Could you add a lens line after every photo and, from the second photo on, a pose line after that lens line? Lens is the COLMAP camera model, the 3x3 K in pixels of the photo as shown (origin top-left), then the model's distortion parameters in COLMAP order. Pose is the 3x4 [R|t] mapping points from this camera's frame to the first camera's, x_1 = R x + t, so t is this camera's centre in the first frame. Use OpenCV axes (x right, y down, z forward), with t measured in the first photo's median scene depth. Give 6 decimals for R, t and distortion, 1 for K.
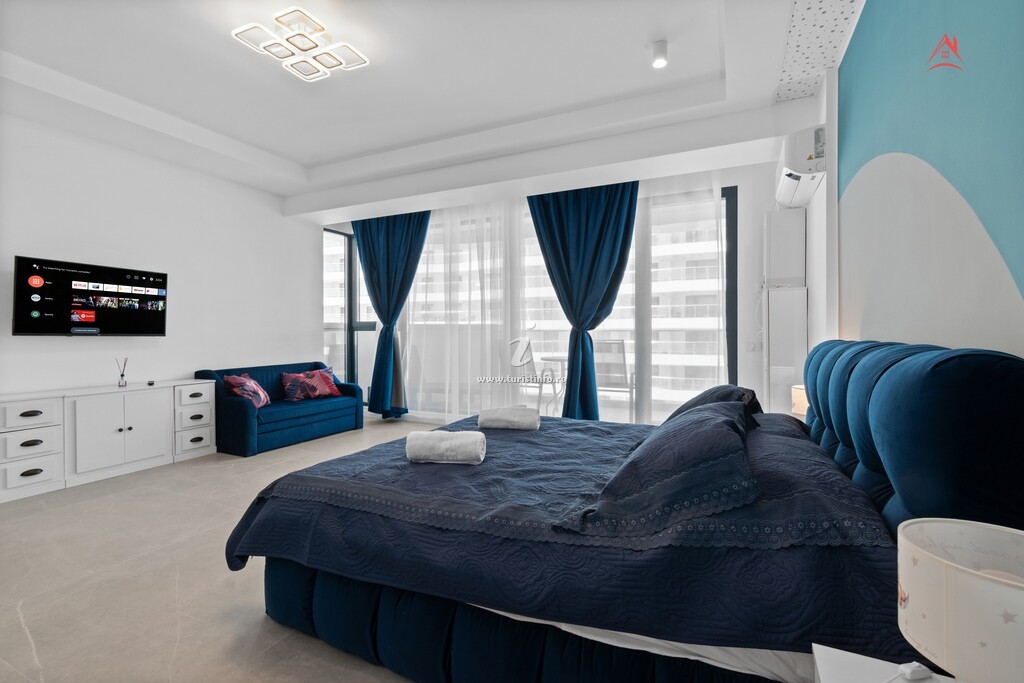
lens RADIAL K [[446.8, 0, 512.0], [0, 446.8, 341.5], [0, 0, 1]] dist [0.000979, 0.000322]
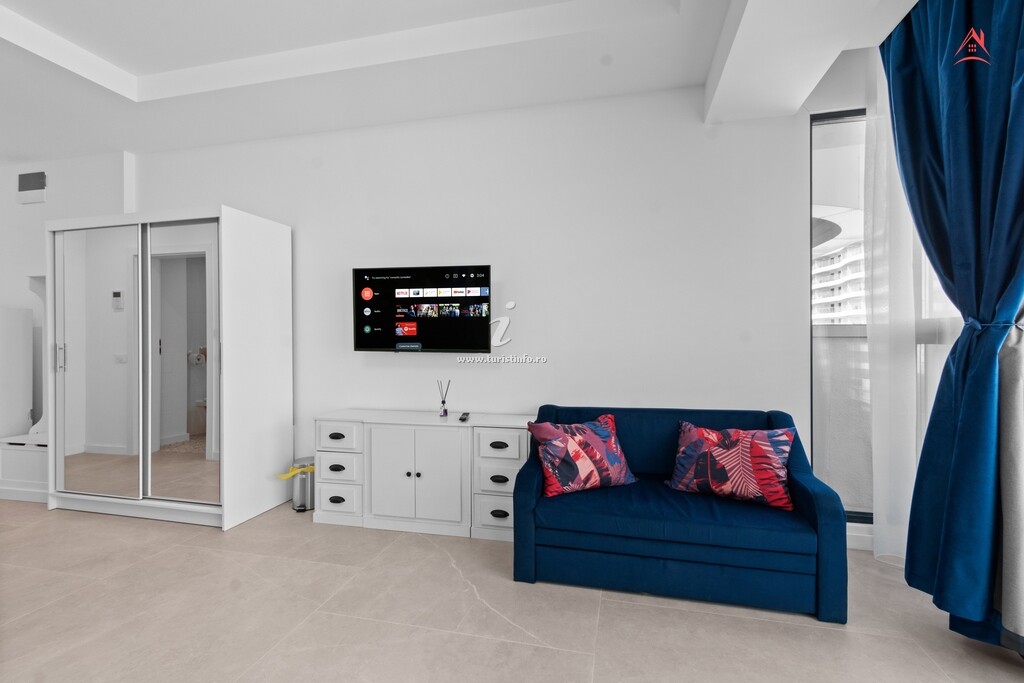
lens RADIAL K [[455.0, 0, 521.5], [0, 455.0, 341.4], [0, 0, 1]] dist [0.001676, -0.000328]
pose [[0.213916, 0.005570, -0.976836, -0.055478], [-0.014998, 0.999885, 0.002417, -0.033102], [0.976737, 0.014134, 0.213975, 0.902641]]
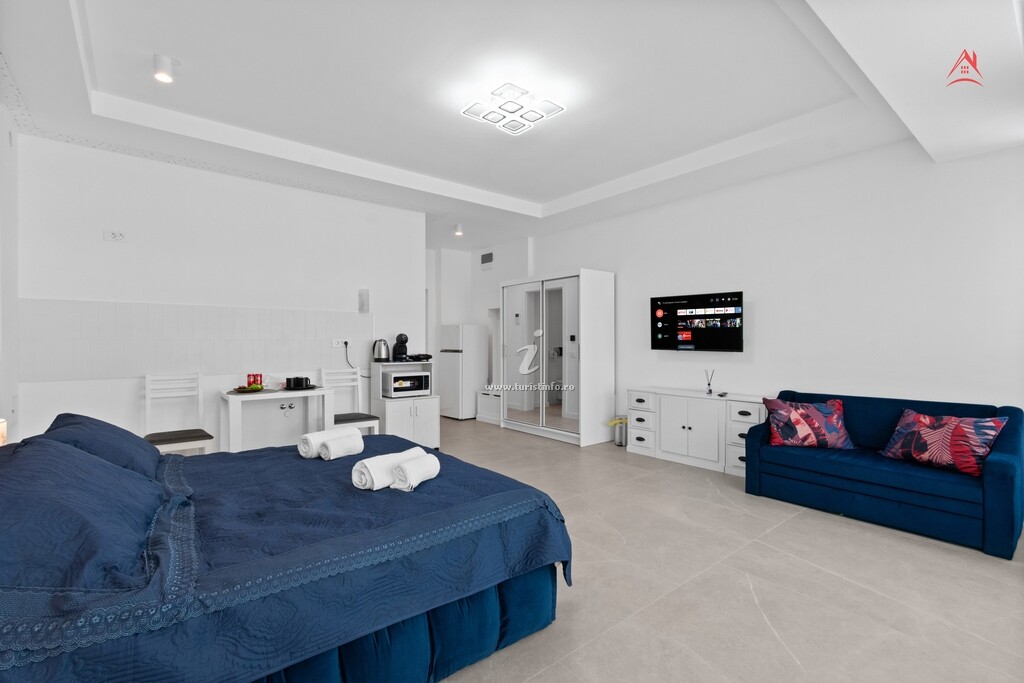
lens RADIAL K [[461.5, 0, 512.0], [0, 461.5, 341.5], [0, 0, 1]] dist [-0.002095, -0.000584]
pose [[-0.430009, -0.001075, -0.902824, 0.421690], [-0.017022, 0.999831, 0.006916, -0.034799], [0.902664, 0.018342, -0.429955, 0.987456]]
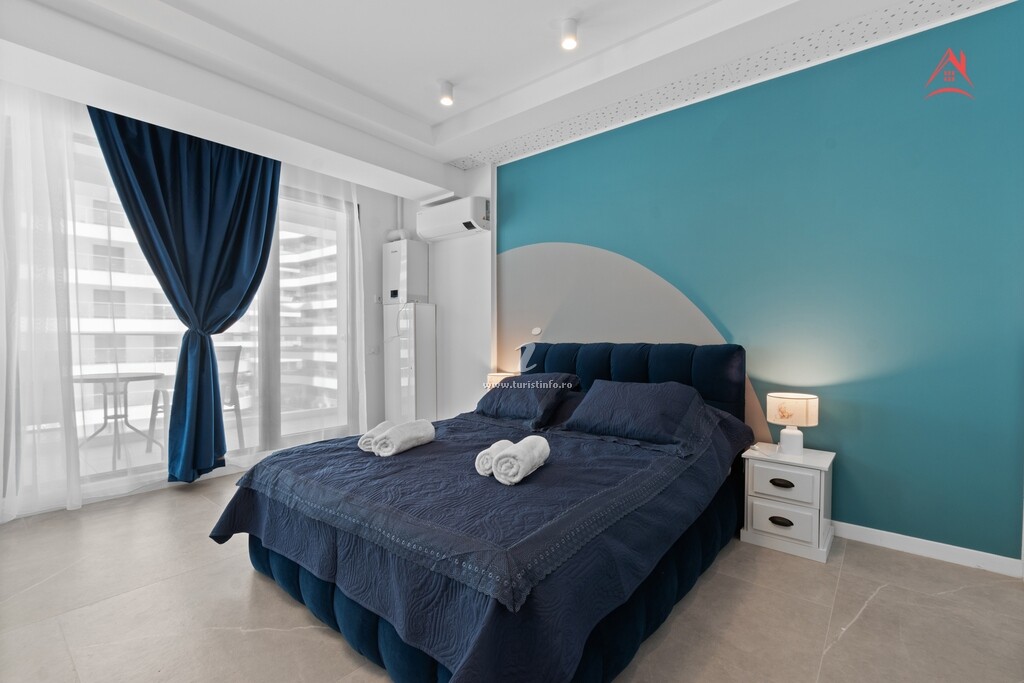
lens RADIAL K [[461.5, 0, 512.0], [0, 461.5, 341.5], [0, 0, 1]] dist [-0.002095, -0.000584]
pose [[0.247659, -0.008596, 0.968809, -0.515520], [0.015574, 0.999867, 0.004891, -0.008873], [-0.968722, 0.013877, 0.247760, 0.361200]]
